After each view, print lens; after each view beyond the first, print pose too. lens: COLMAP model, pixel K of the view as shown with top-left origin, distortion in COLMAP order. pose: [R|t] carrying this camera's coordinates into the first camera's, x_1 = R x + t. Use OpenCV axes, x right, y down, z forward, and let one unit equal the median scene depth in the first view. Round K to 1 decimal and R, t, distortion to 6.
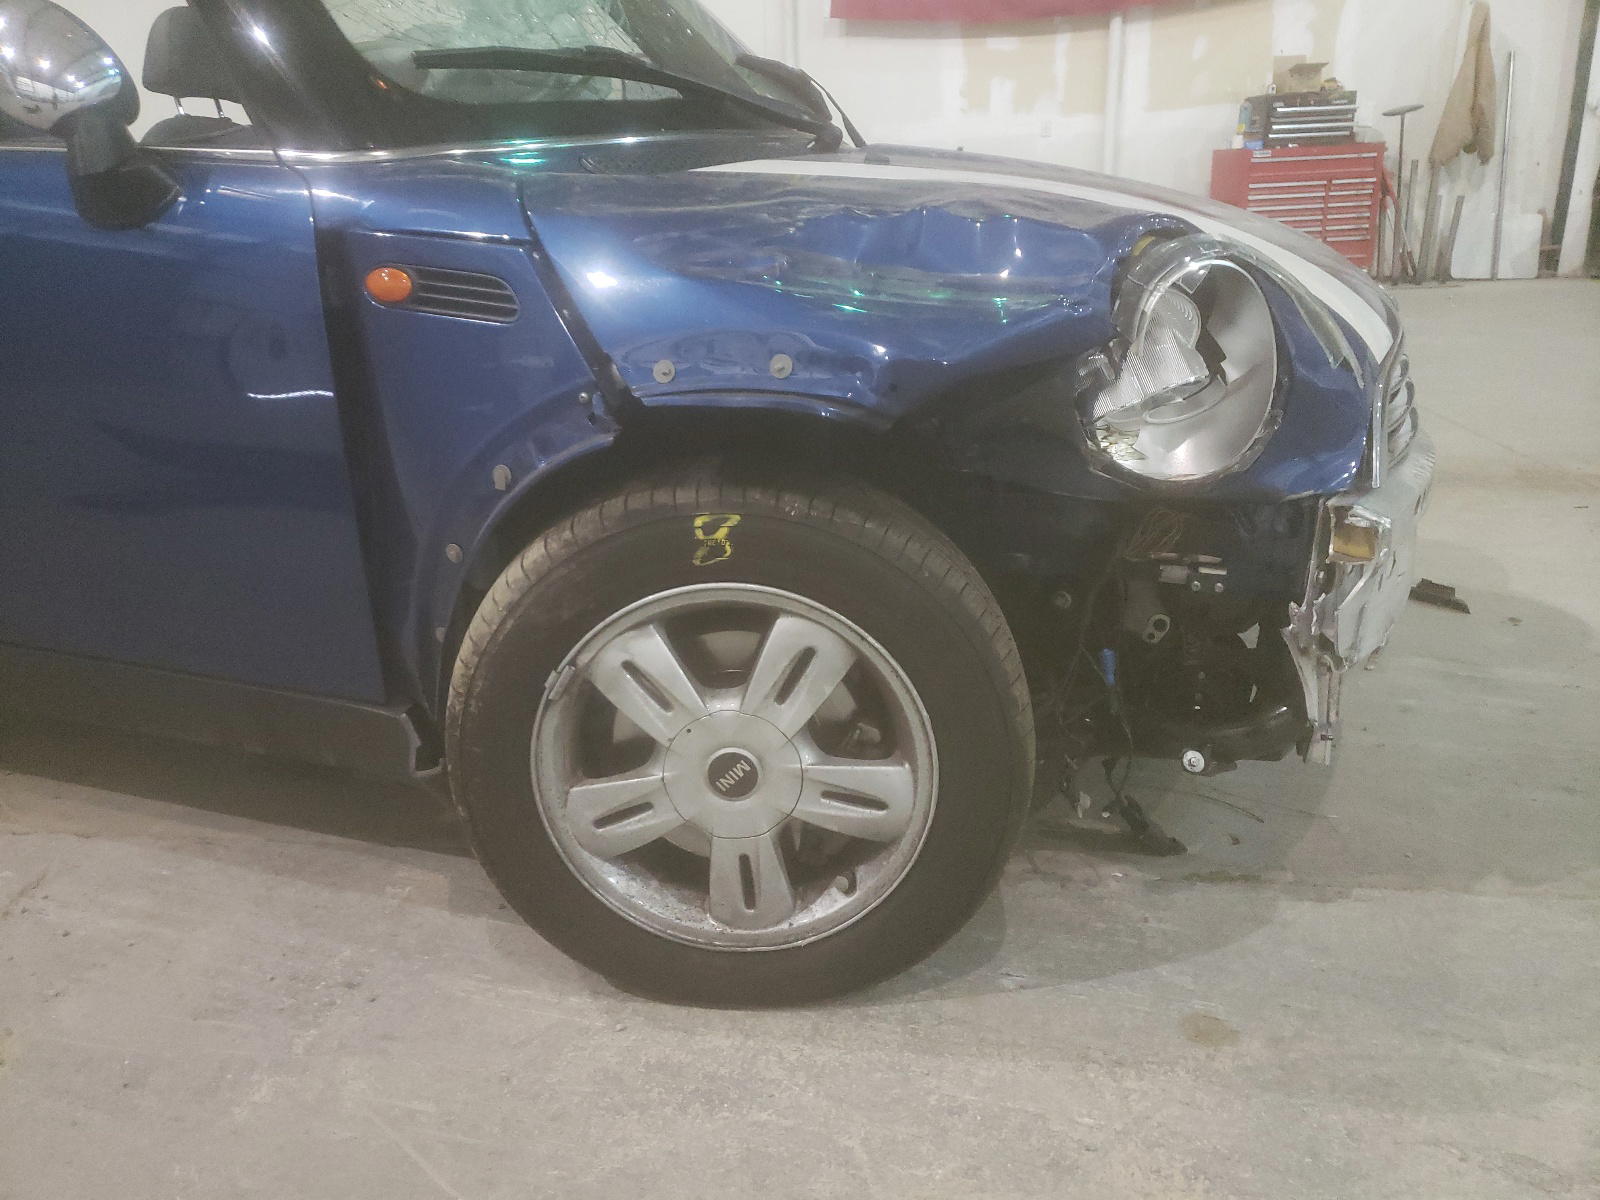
lens RADIAL K [[1353.9, 0, 762.1], [0, 1353.9, 601.7], [0, 0, 1]] dist [0.048755, 0.003907]
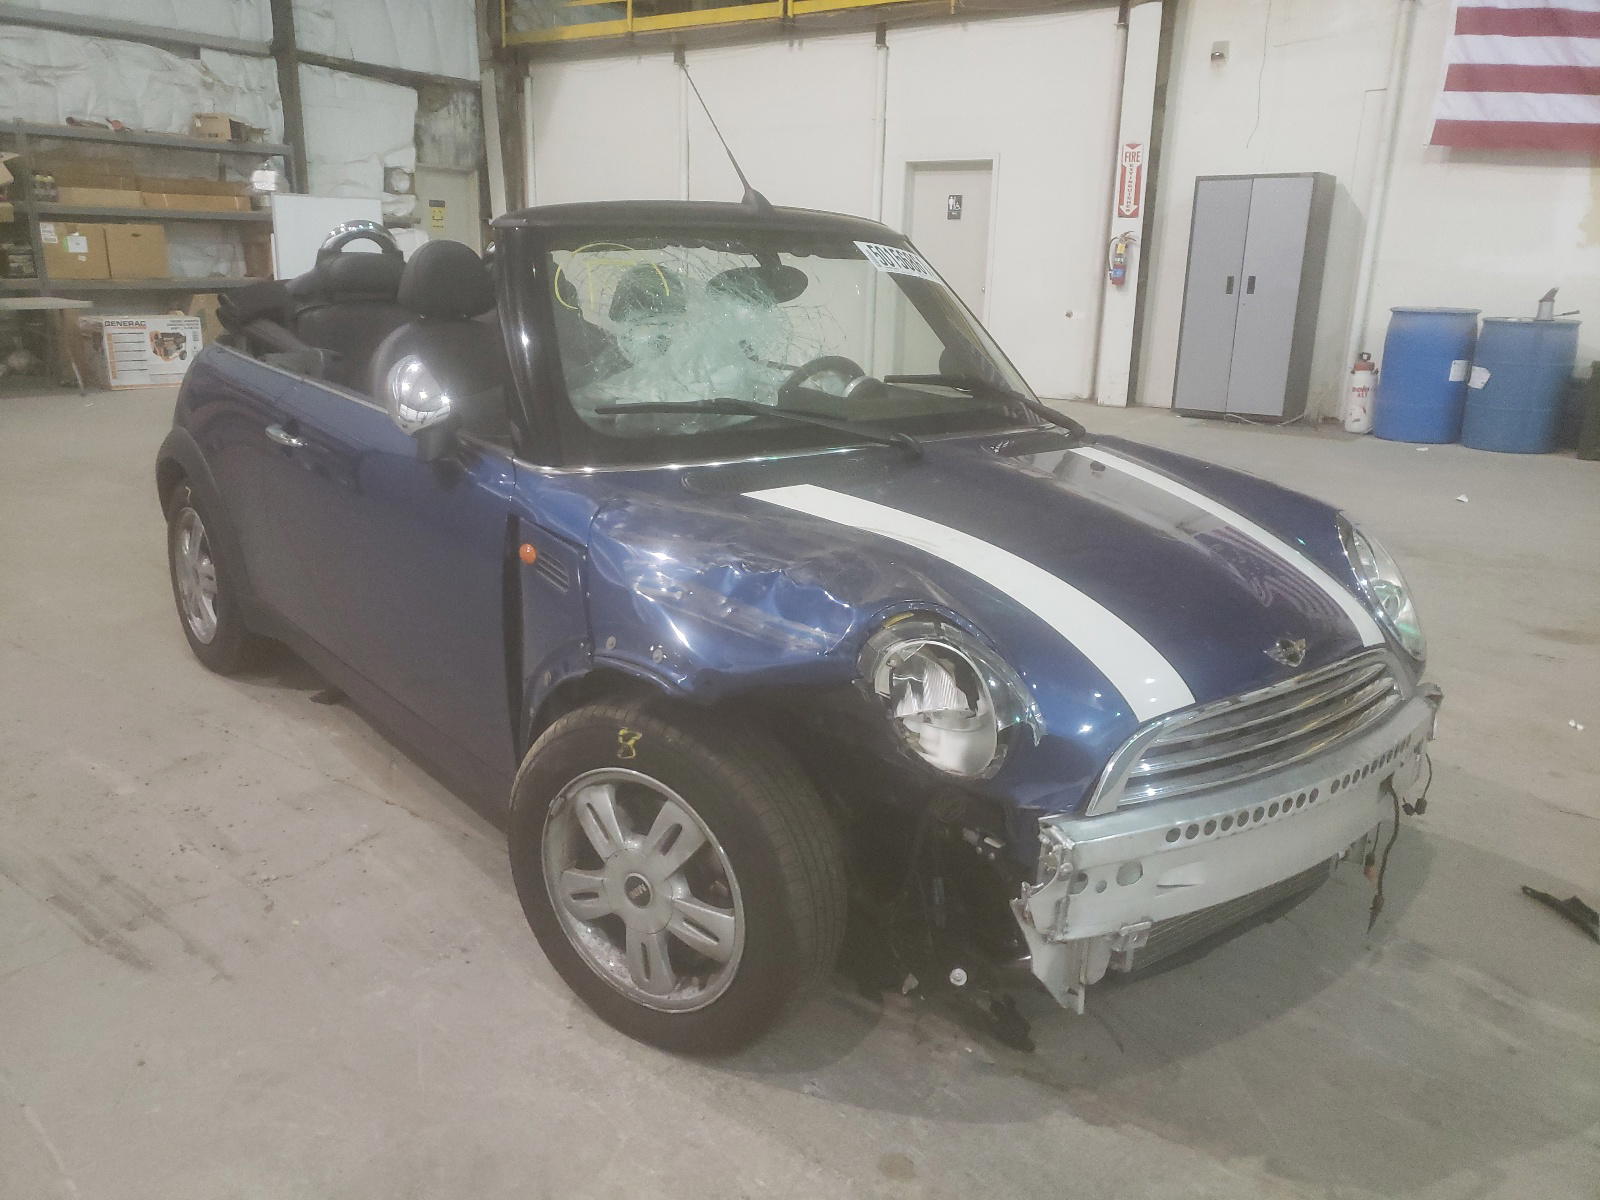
lens RADIAL K [[1353.9, 0, 762.1], [0, 1353.9, 601.7], [0, 0, 1]] dist [0.048755, 0.003907]
pose [[0.849057, 0.173906, -0.498858, 0.829720], [-0.185282, 0.982312, 0.027092, -0.271527], [0.494745, 0.069427, 0.866260, -0.317885]]
